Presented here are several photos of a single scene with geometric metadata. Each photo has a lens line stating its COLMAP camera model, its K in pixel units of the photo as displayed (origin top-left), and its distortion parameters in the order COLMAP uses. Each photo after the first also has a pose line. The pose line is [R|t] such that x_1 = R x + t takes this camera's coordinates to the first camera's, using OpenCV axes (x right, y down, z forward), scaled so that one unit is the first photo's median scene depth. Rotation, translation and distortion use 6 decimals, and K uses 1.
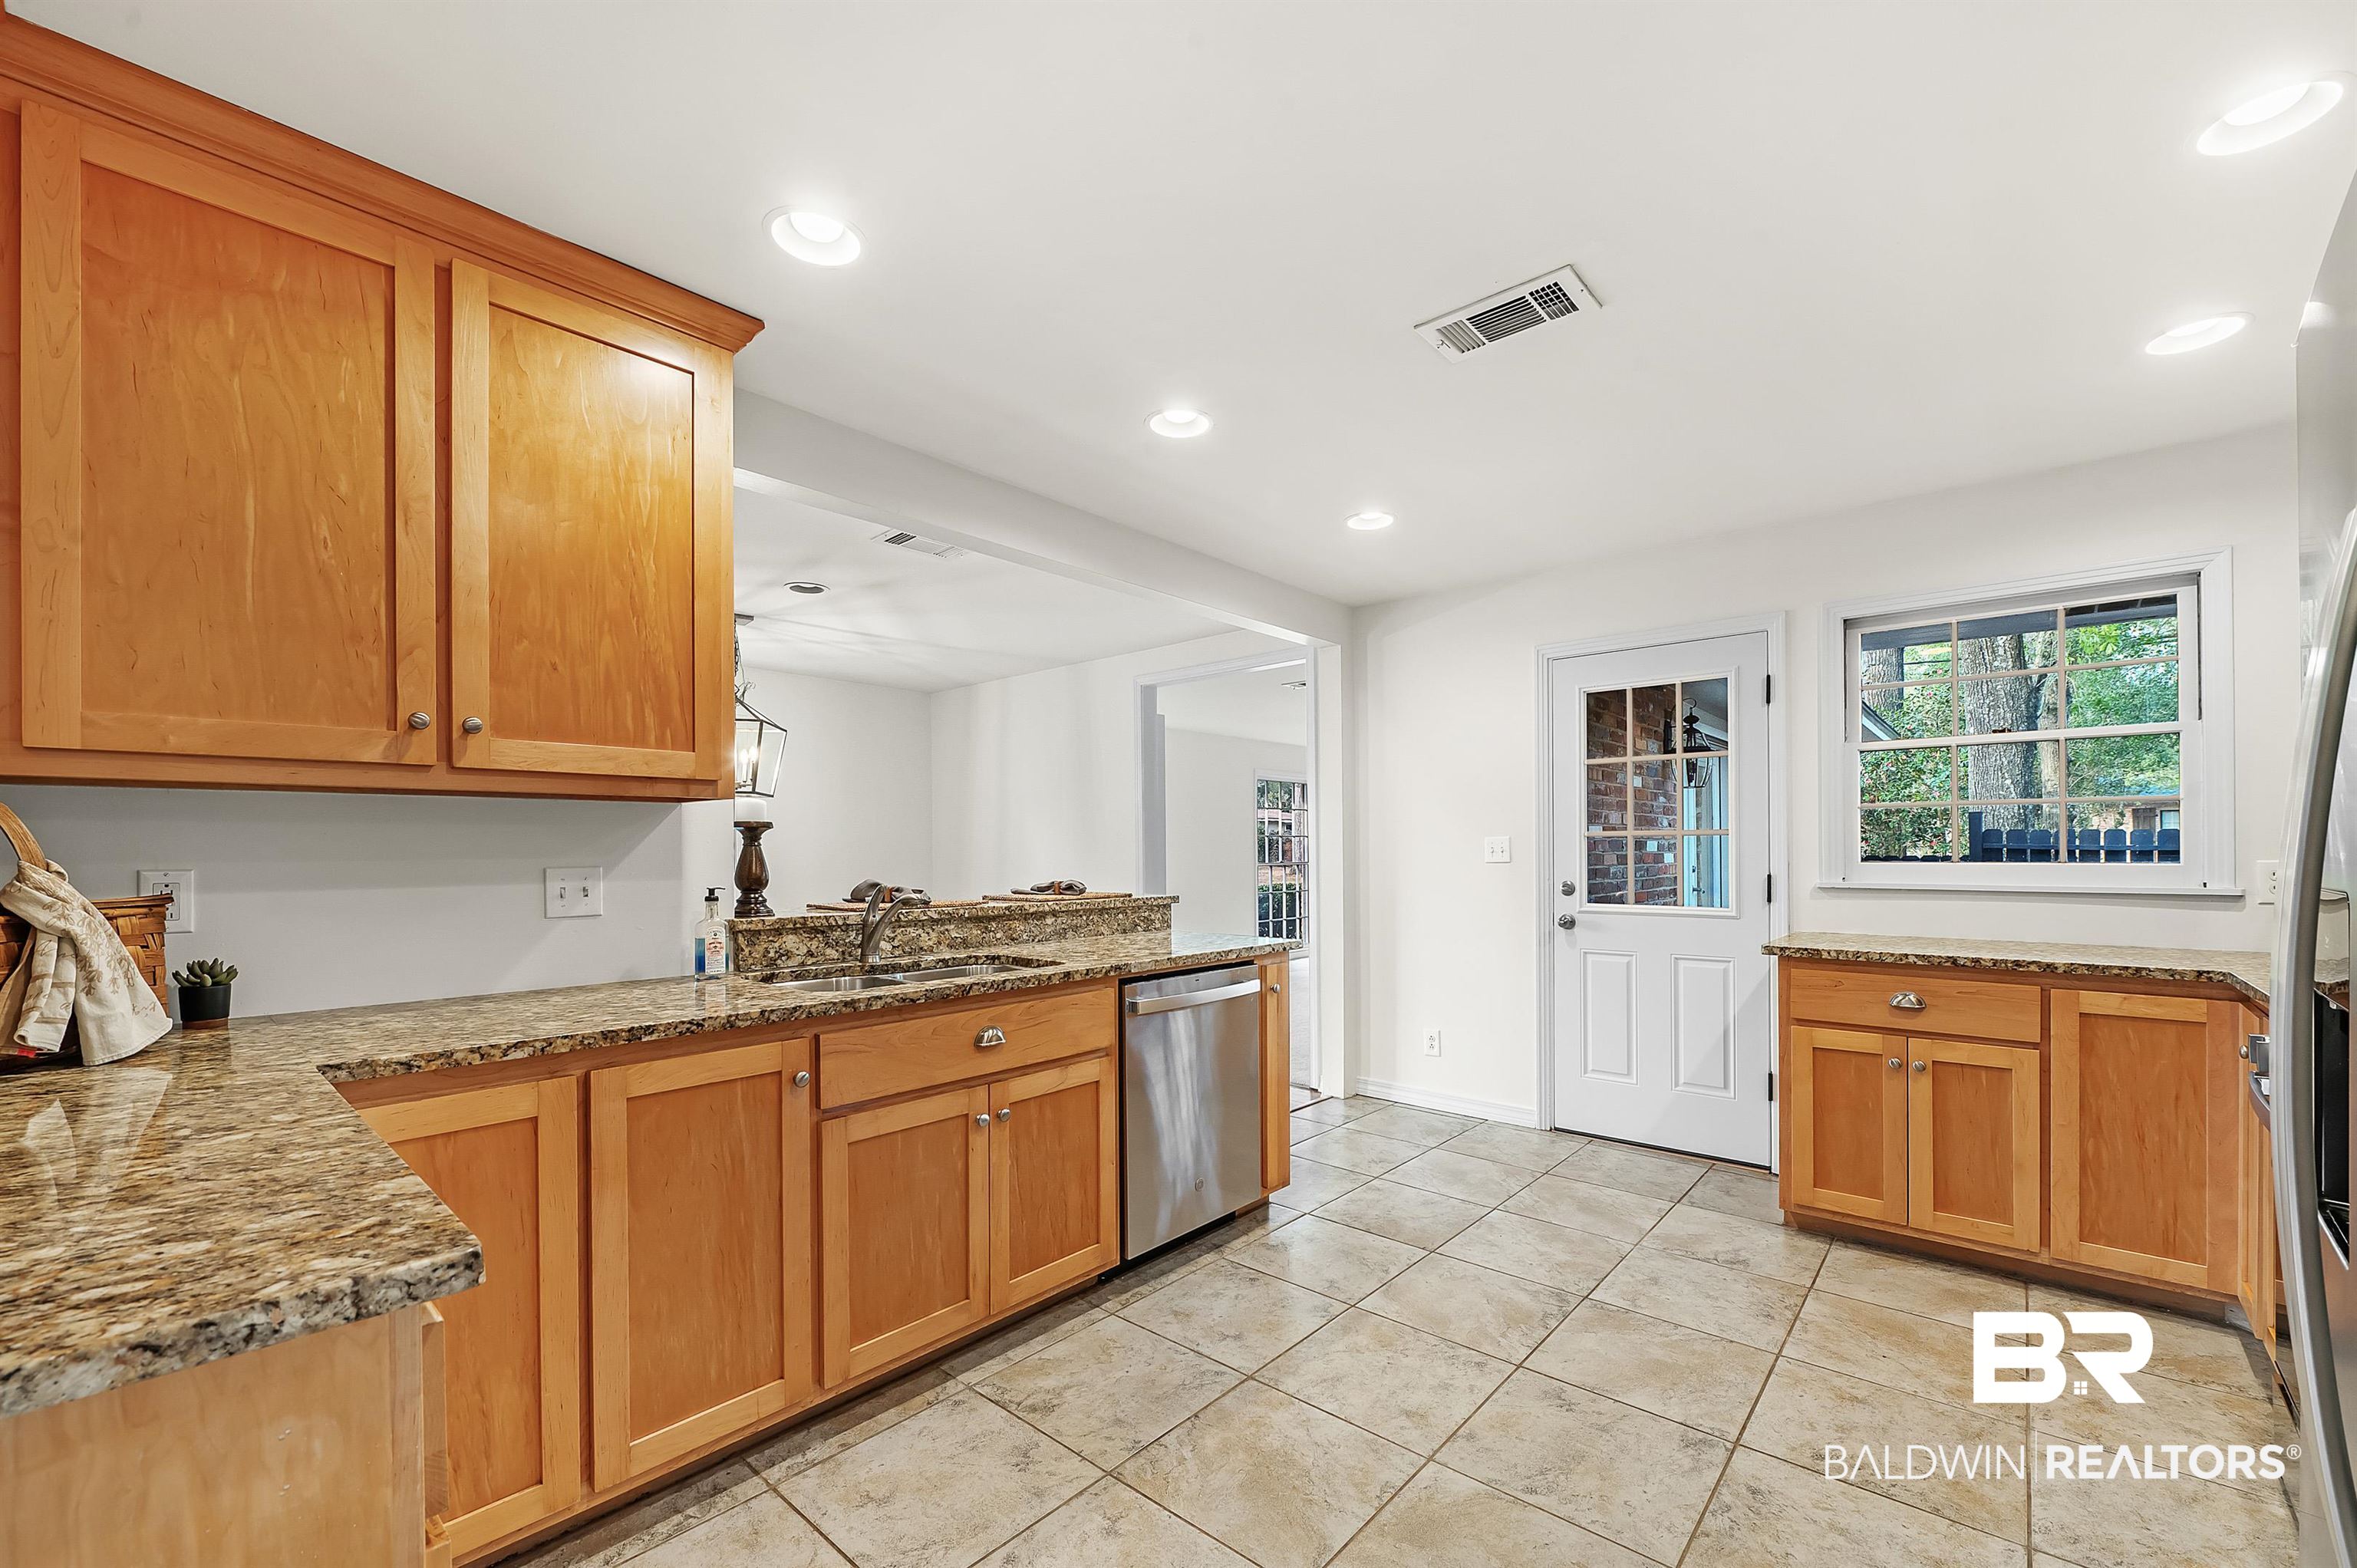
lens RADIAL K [[950.6, 0, 1194.2], [0, 950.6, 856.6], [0, 0, 1]] dist [-0.001548, -0.000247]
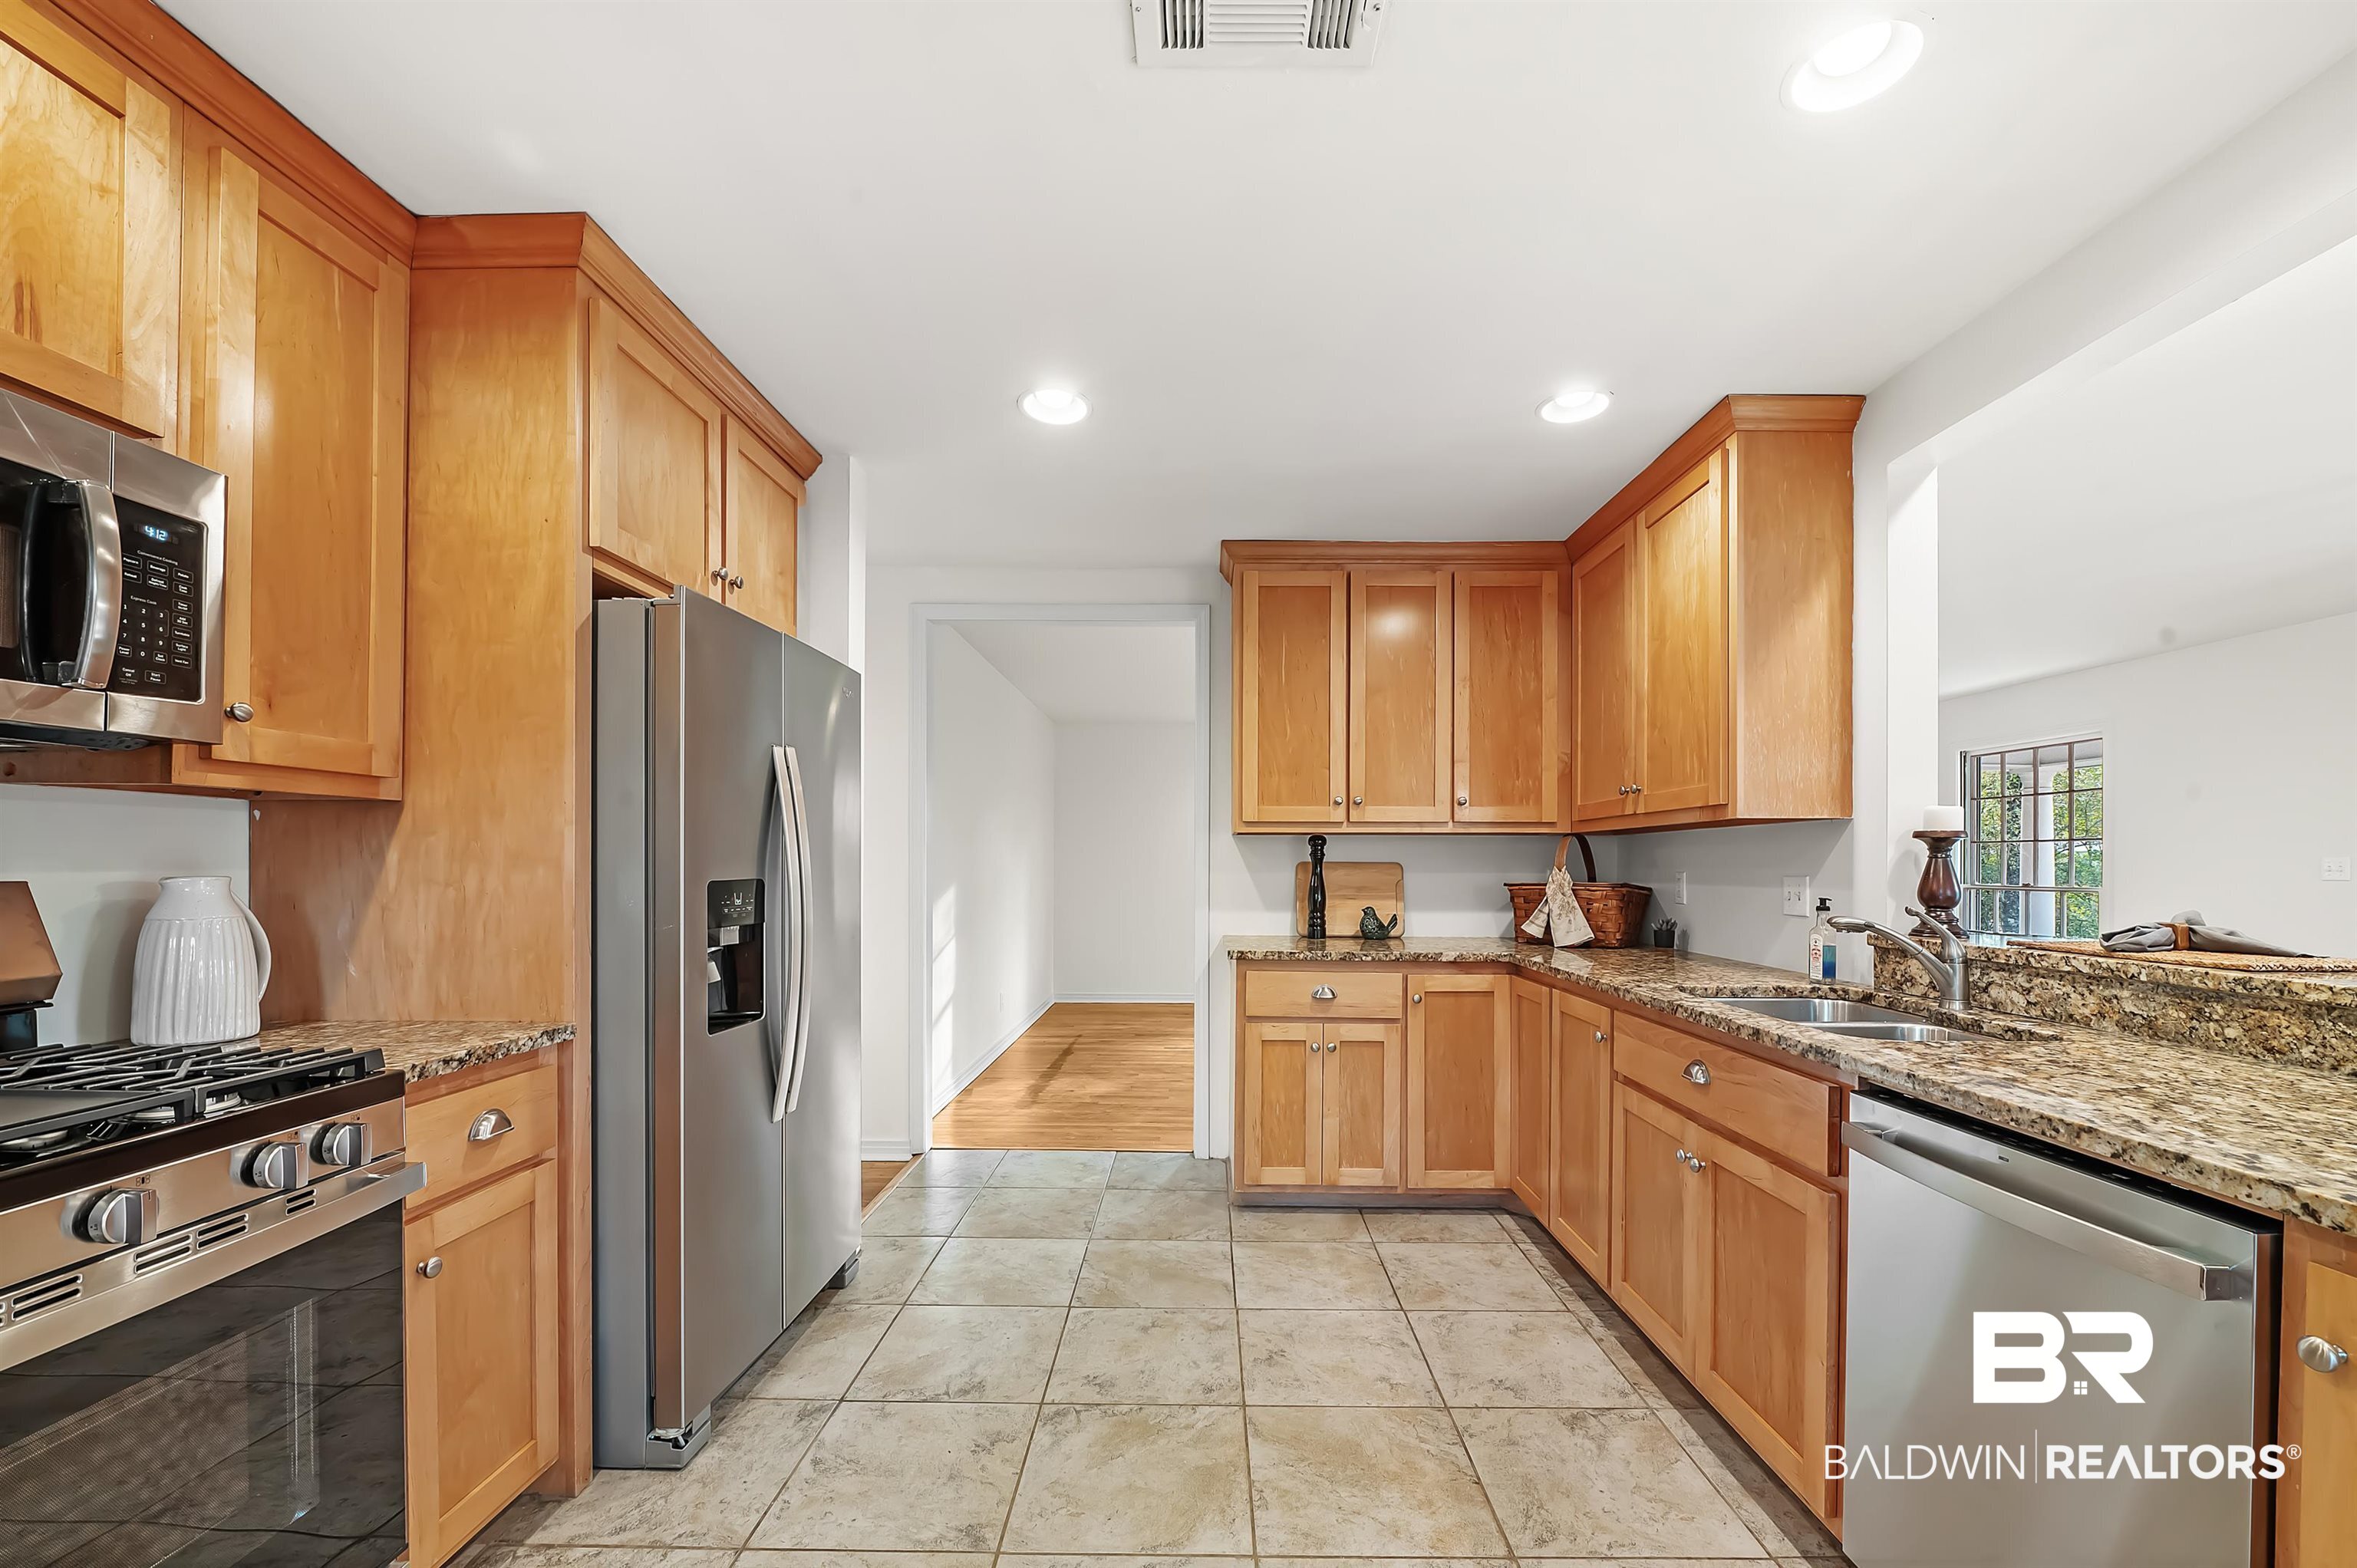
lens RADIAL K [[950.6, 0, 1194.2], [0, 950.6, 856.6], [0, 0, 1]] dist [-0.001548, -0.000247]
pose [[-0.760981, -0.002357, -0.648769, 0.550344], [-0.005272, 0.999983, 0.002551, -0.009628], [0.648752, 0.005361, -0.760981, 1.038301]]
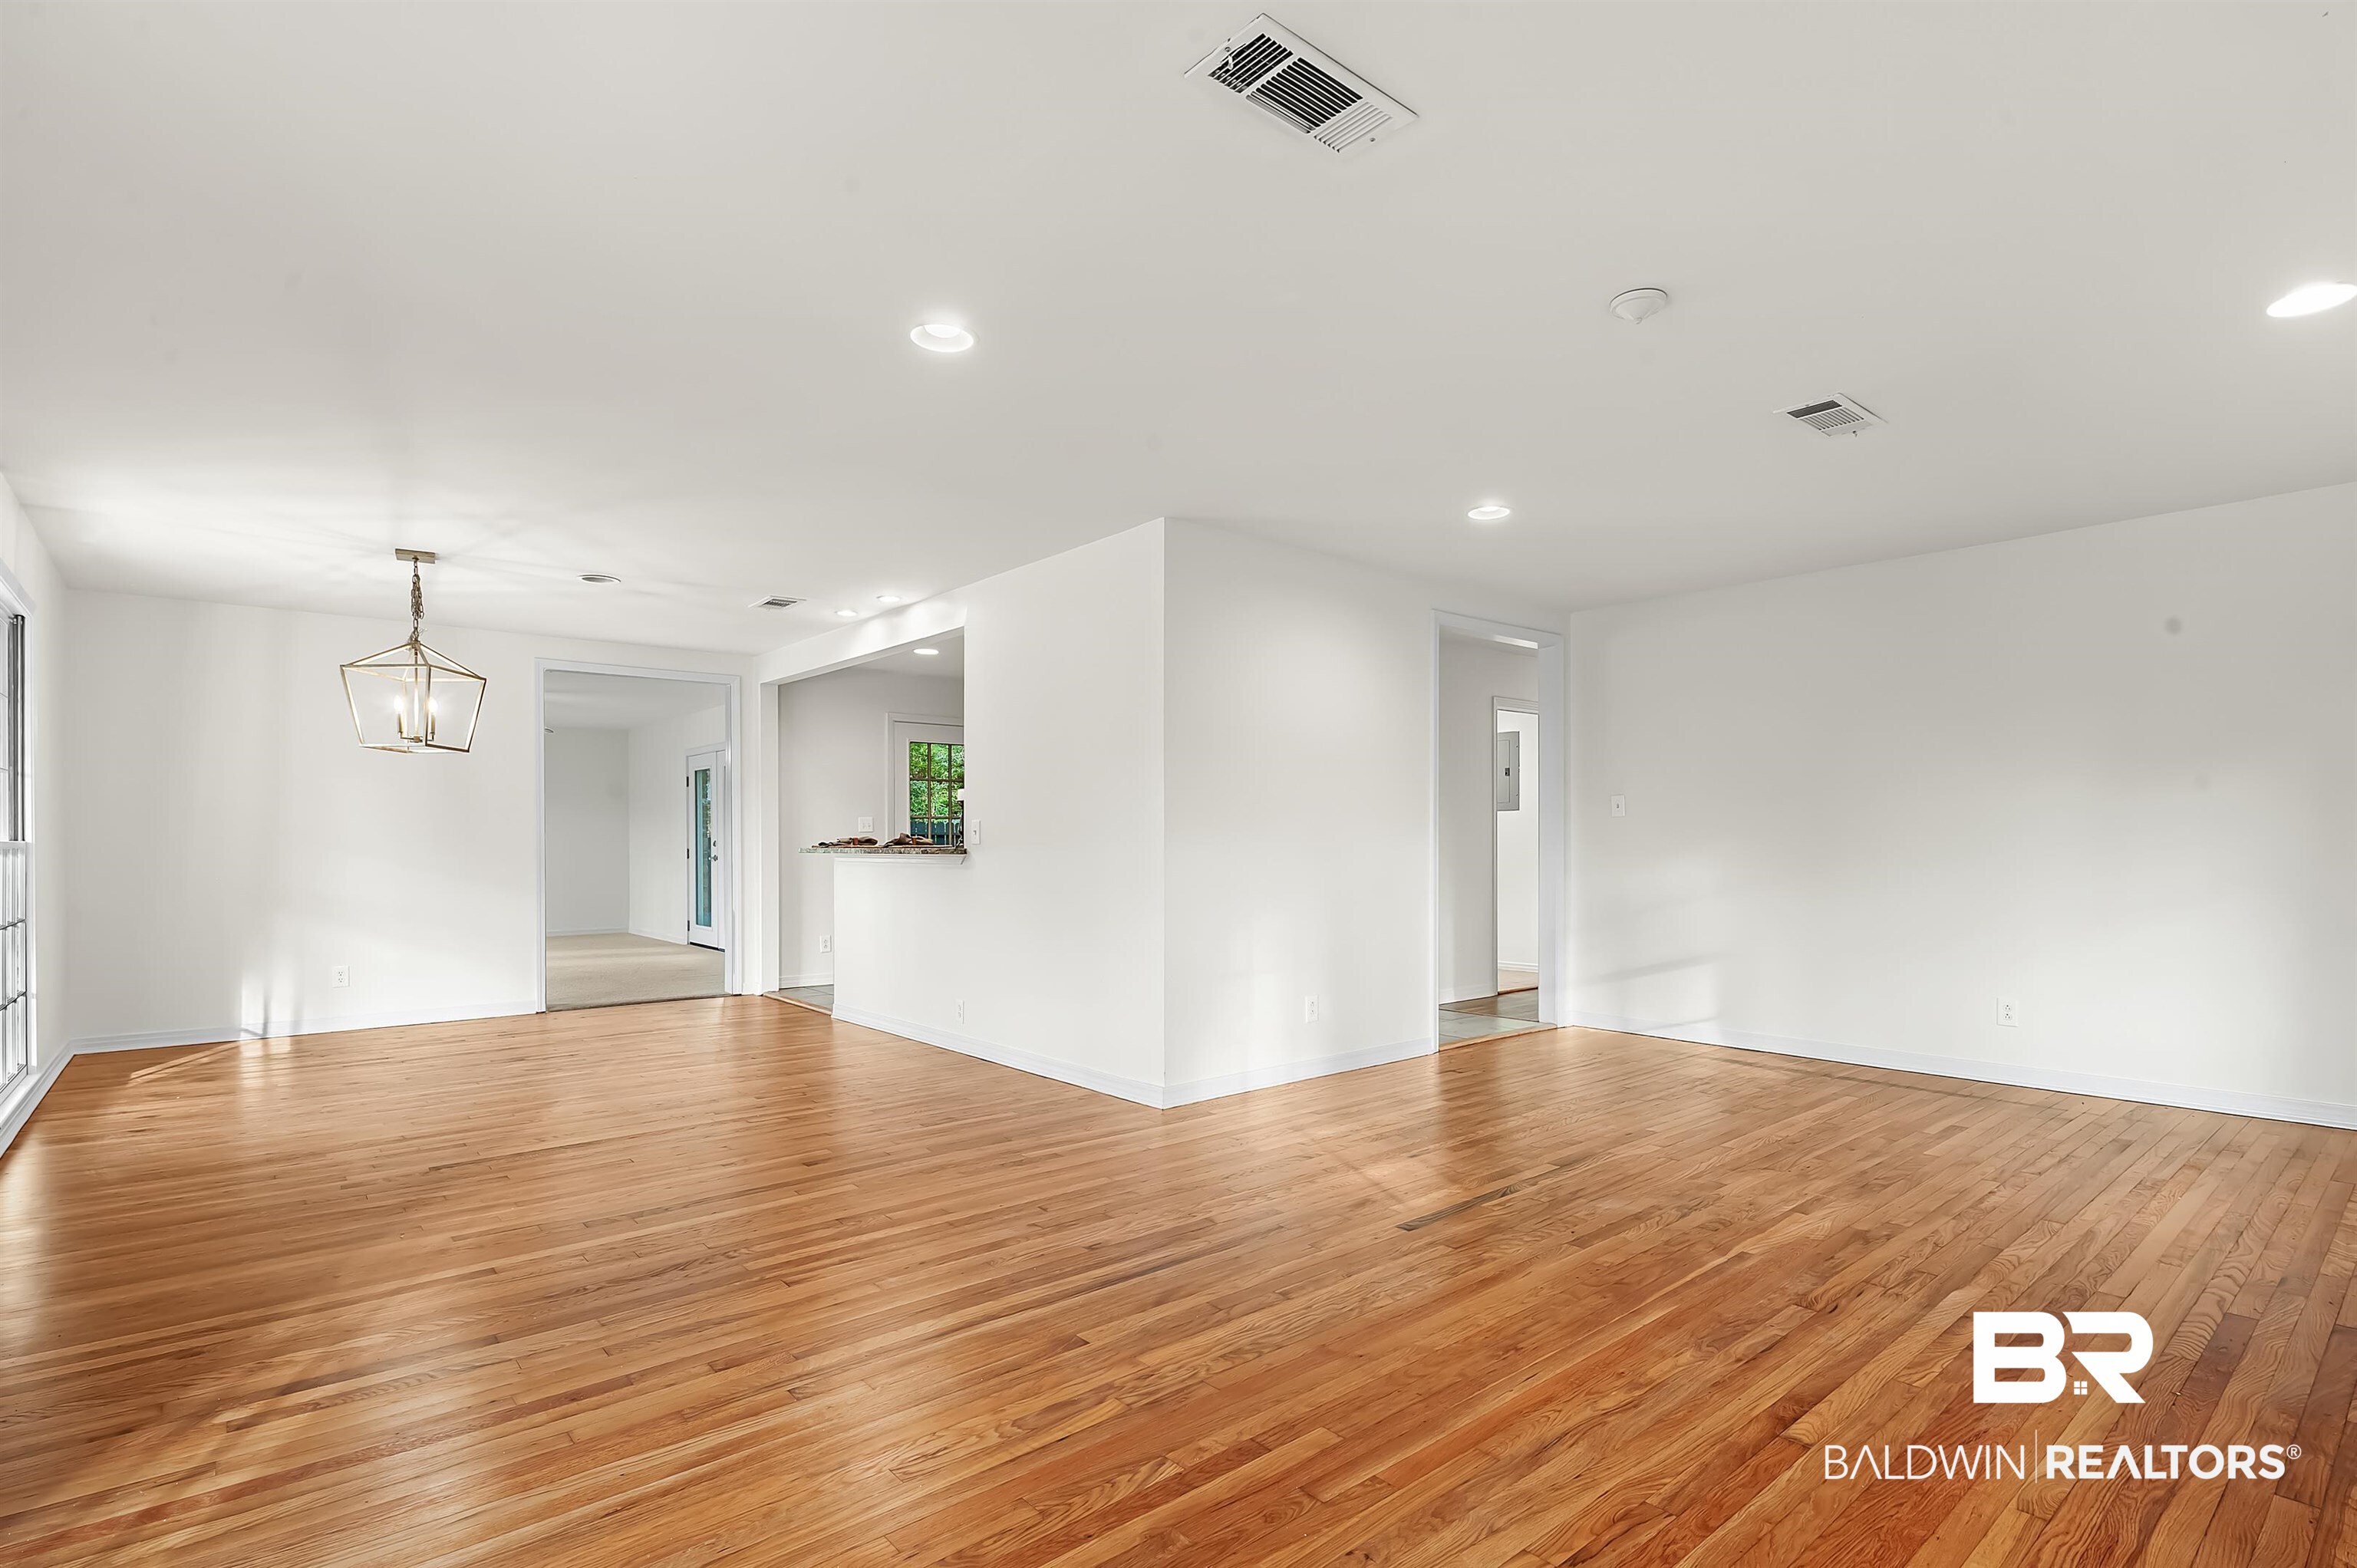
lens RADIAL K [[1121.8, 0, 1168.3], [0, 1121.8, 835.7], [0, 0, 1]] dist [-0.002265, -0.000252]
pose [[0.154015, 0.008275, 0.988034, -2.267096], [0.005231, 0.999944, -0.009190, 0.049771], [-0.988055, 0.006584, 0.153963, 0.214101]]
